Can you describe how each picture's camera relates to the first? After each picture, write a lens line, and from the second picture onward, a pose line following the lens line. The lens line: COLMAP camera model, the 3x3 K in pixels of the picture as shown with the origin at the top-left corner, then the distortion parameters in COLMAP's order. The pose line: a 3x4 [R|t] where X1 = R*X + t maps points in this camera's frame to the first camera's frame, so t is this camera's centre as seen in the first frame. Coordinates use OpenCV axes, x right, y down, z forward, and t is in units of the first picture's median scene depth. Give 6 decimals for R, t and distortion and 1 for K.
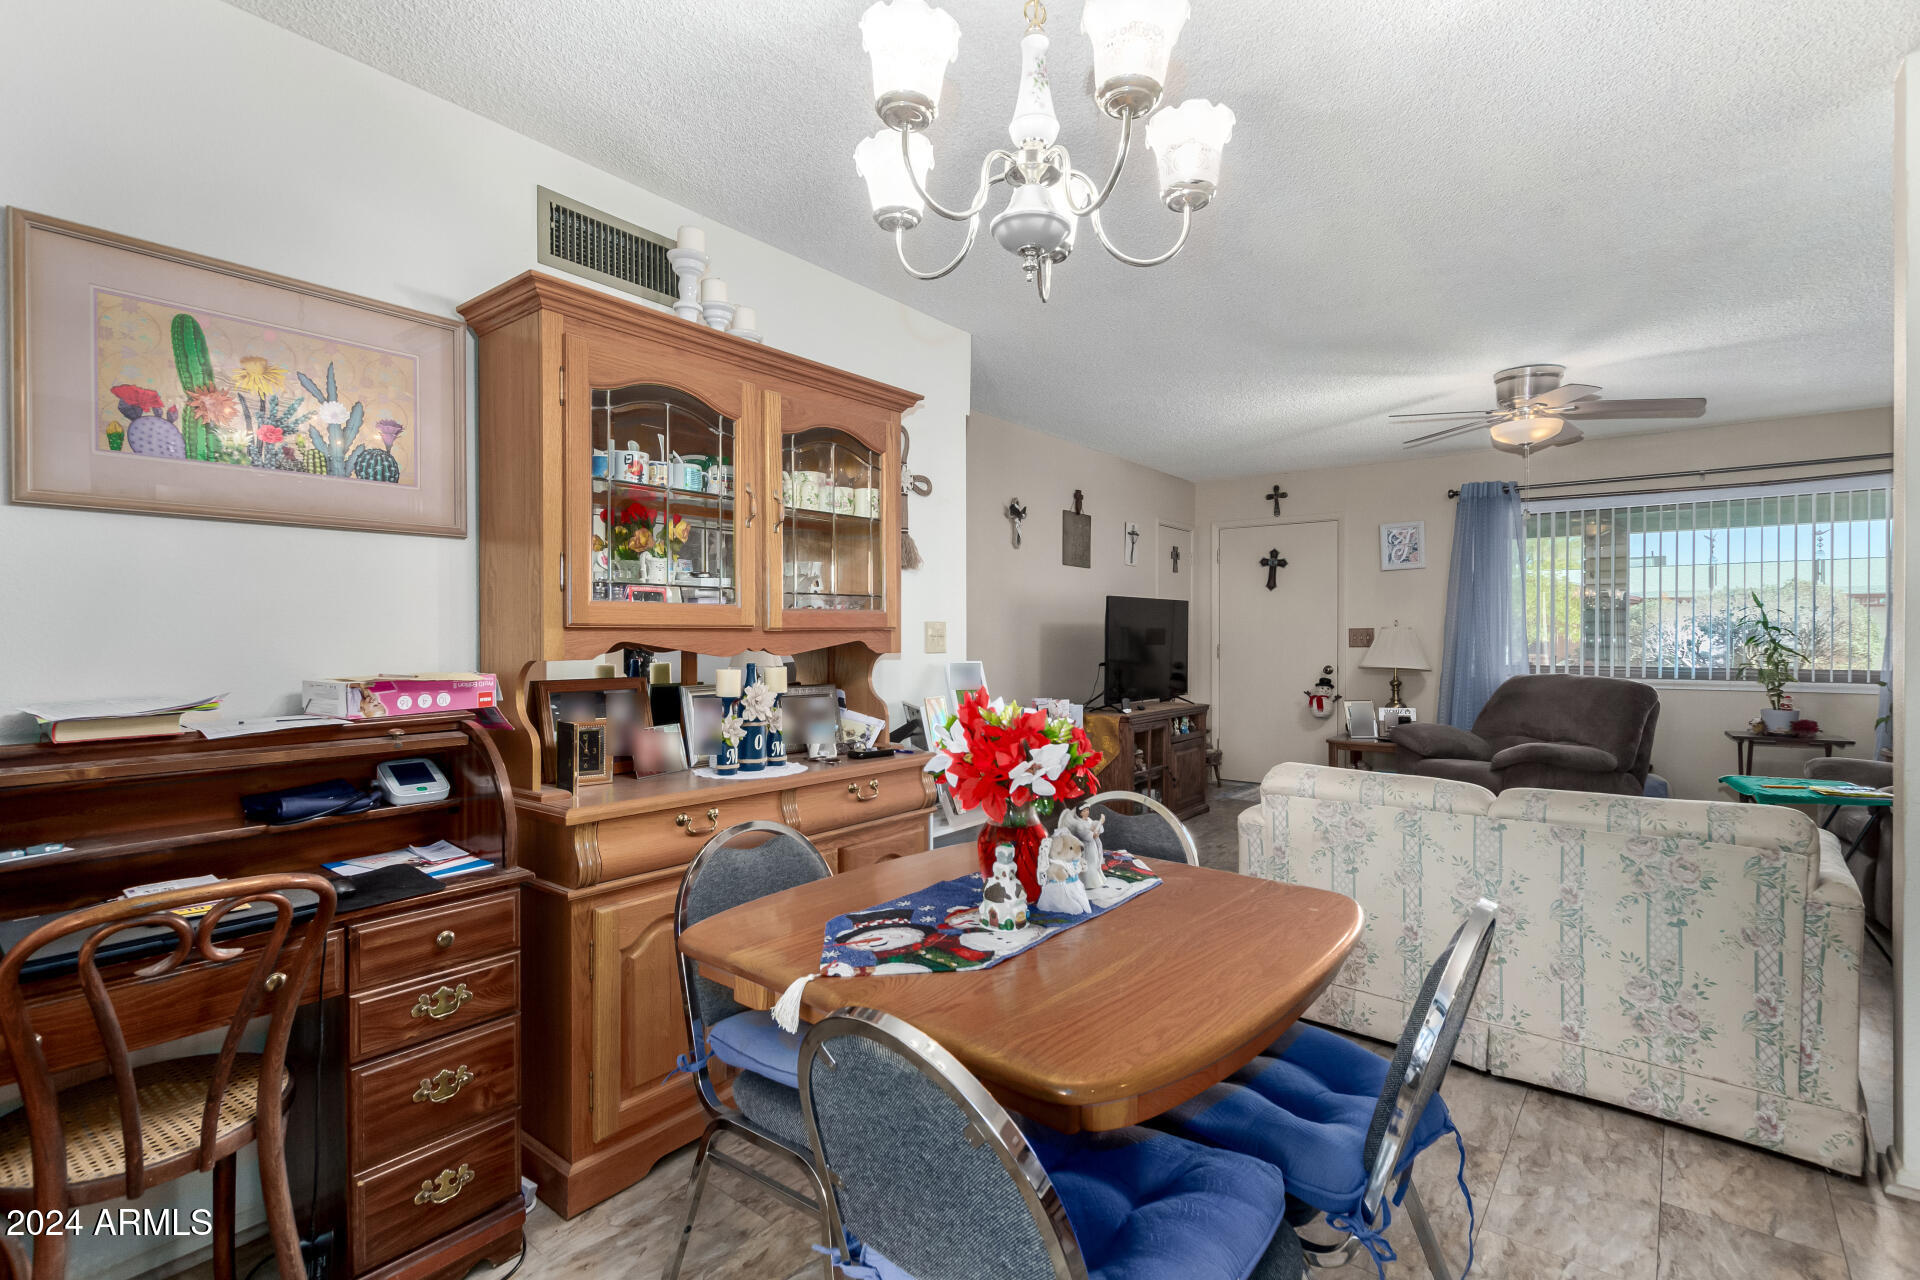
lens RADIAL K [[895.2, 0, 955.2], [0, 895.2, 639.9], [0, 0, 1]] dist [0.002829, -0.001158]
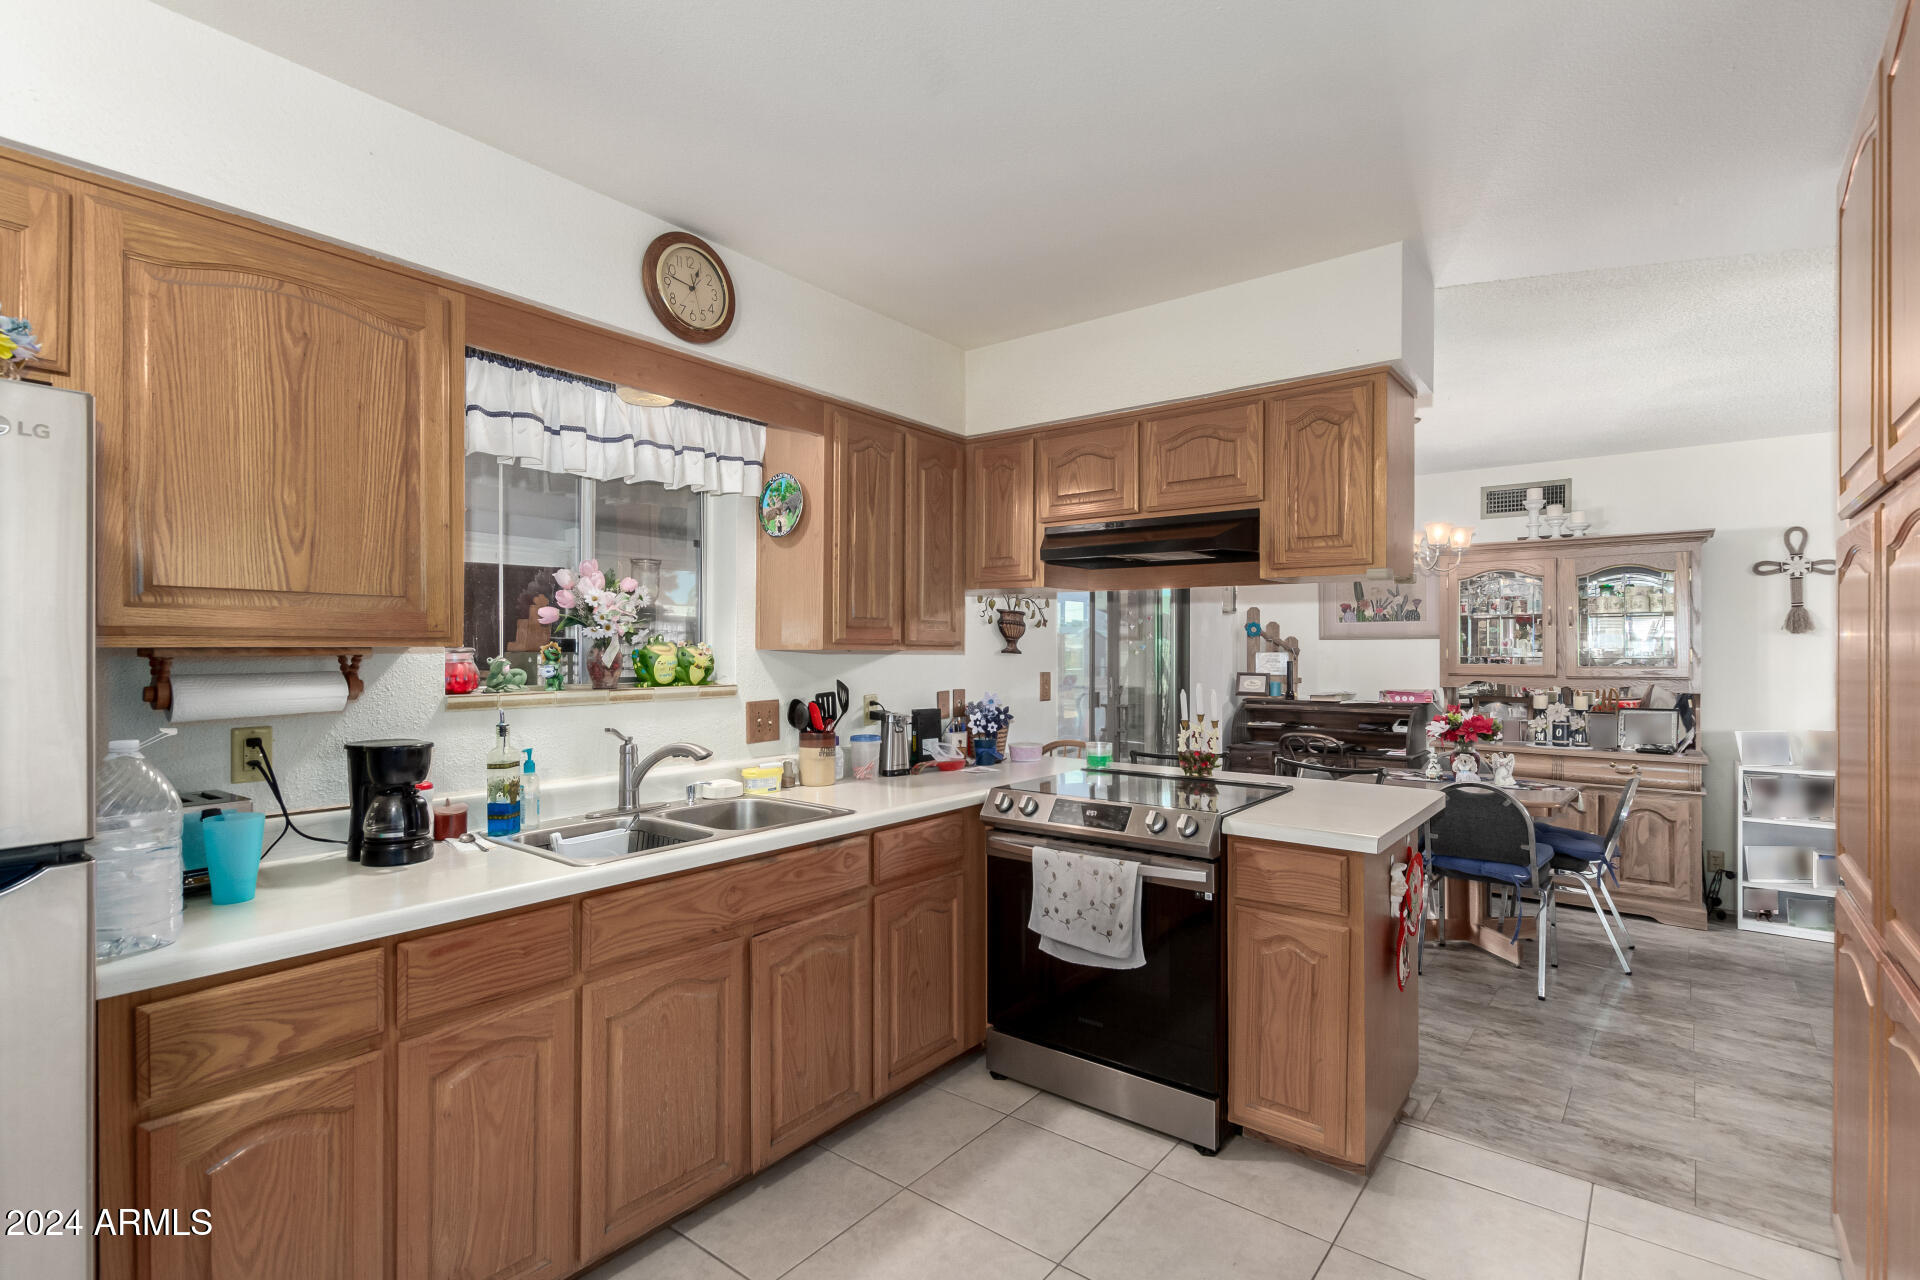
lens RADIAL K [[895.2, 0, 966.5], [0, 895.2, 646.3], [0, 0, 1]] dist [0.002829, -0.001158]
pose [[0.002349, -0.006887, -0.999974, 0.885276], [-0.008046, 0.999944, -0.006906, -0.026792], [0.999965, 0.008062, 0.002293, -0.170037]]
